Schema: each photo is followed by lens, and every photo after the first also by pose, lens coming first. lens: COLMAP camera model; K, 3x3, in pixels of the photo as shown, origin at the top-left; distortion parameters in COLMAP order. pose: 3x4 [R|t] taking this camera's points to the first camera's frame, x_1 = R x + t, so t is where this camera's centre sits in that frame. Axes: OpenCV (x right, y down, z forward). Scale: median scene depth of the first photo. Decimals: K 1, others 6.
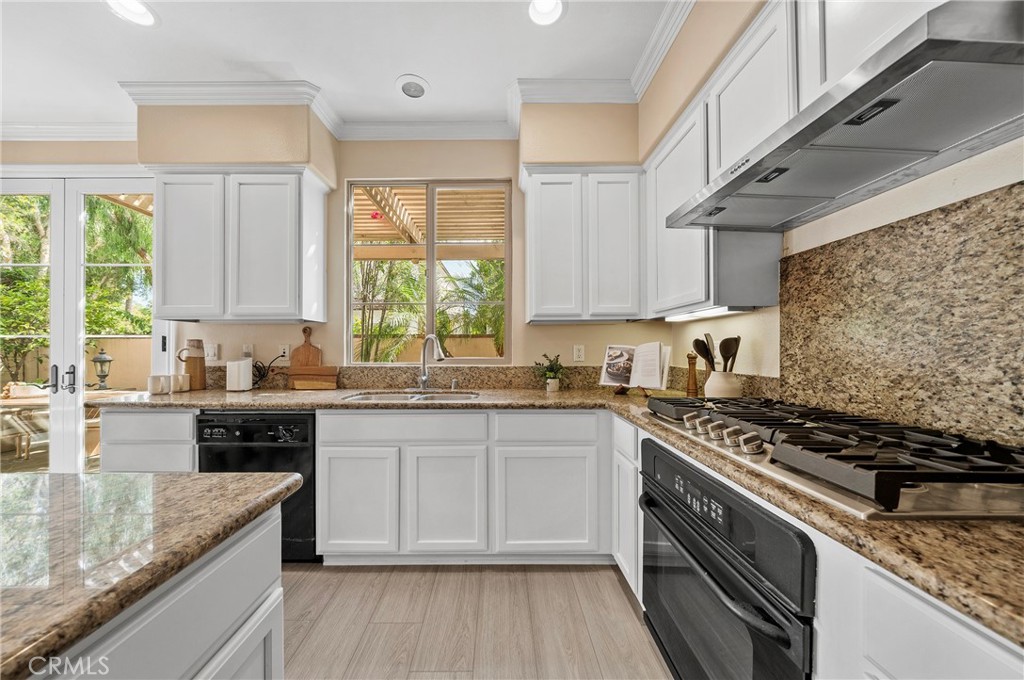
lens RADIAL K [[352.5, 0, 500.8], [0, 352.5, 345.6], [0, 0, 1]] dist [-0.001966, -0.000096]
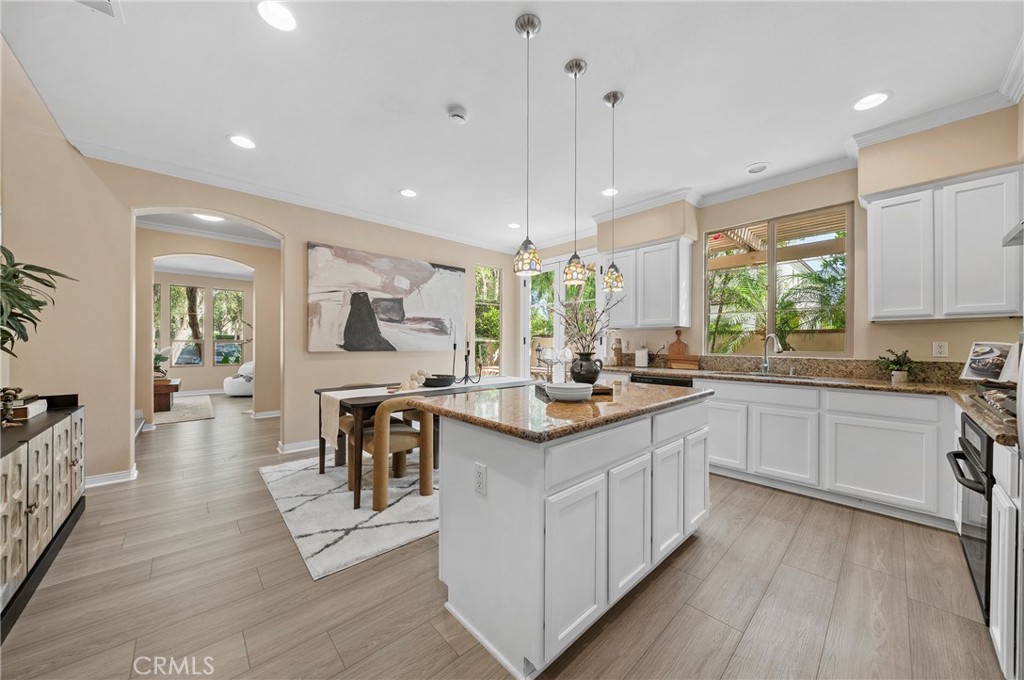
lens RADIAL K [[354.3, 0, 515.8], [0, 354.3, 343.5], [0, 0, 1]] dist [-0.004896, -0.000006]
pose [[0.682920, 0.004361, -0.730481, 0.139946], [0.000982, 0.999976, 0.006888, -0.005171], [0.730493, -0.005422, 0.682899, -0.729876]]
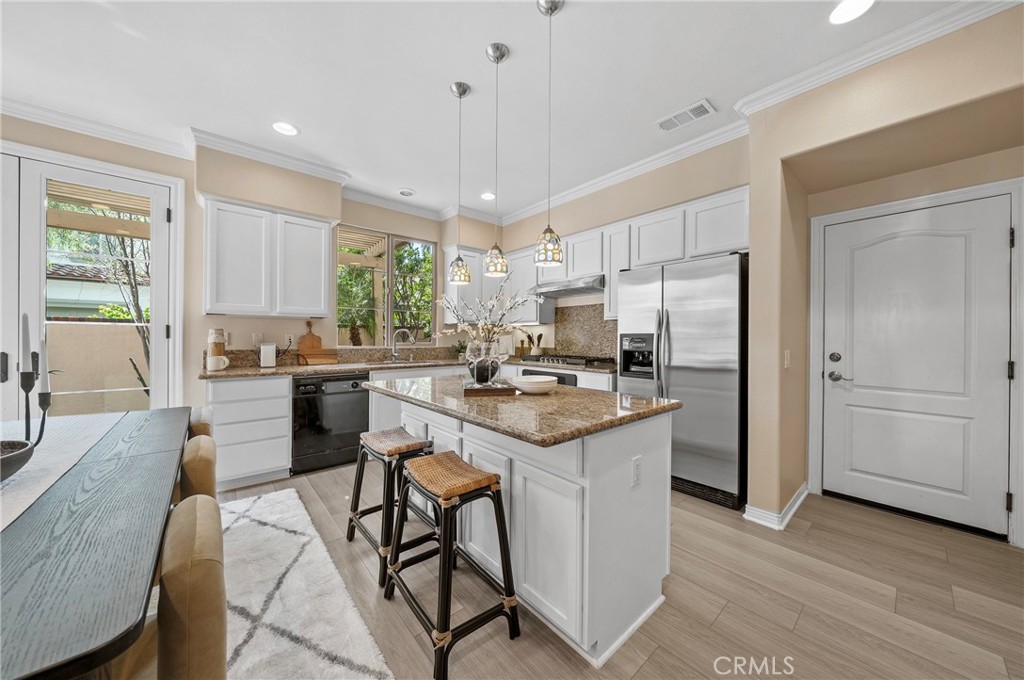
lens RADIAL K [[348.2, 0, 509.4], [0, 348.2, 337.7], [0, 0, 1]] dist [-0.002649, 0.000002]
pose [[0.759883, 0.003626, 0.650050, -0.965758], [-0.010495, 0.999923, 0.006691, -0.005487], [-0.649976, -0.011907, 0.759862, -0.676484]]
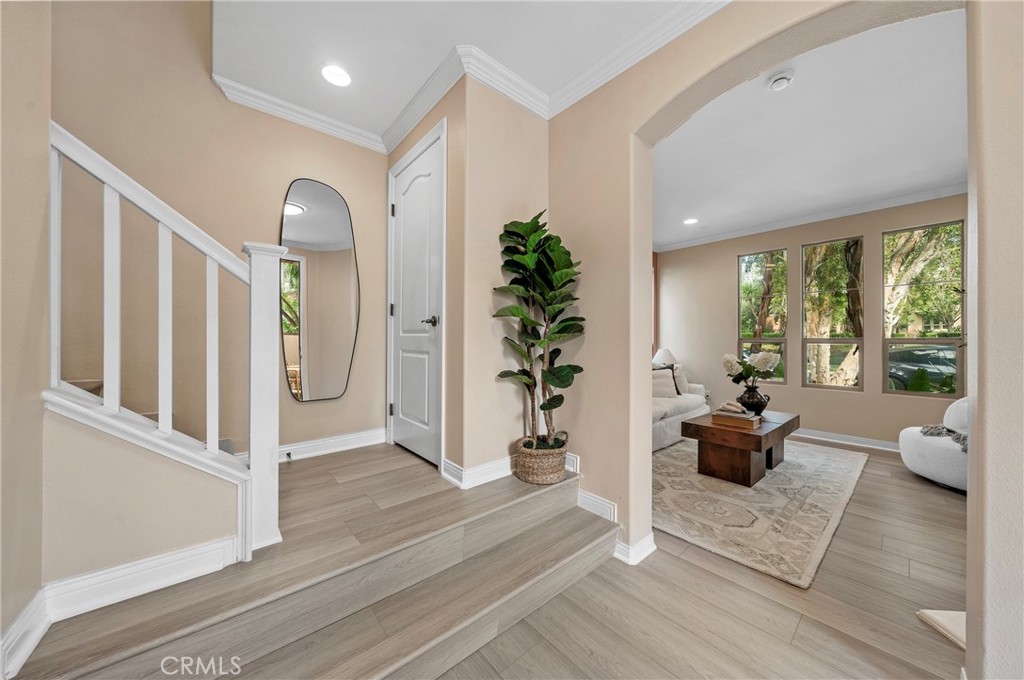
lens RADIAL K [[347.9, 0, 485.1], [0, 347.9, 341.1], [0, 0, 1]] dist [-0.007443, -0.000098]
pose [[-0.775929, -0.000894, -0.630819, -2.068309], [0.003302, 0.999980, -0.005480, -0.000868], [0.630811, -0.006335, -0.775910, -0.436331]]
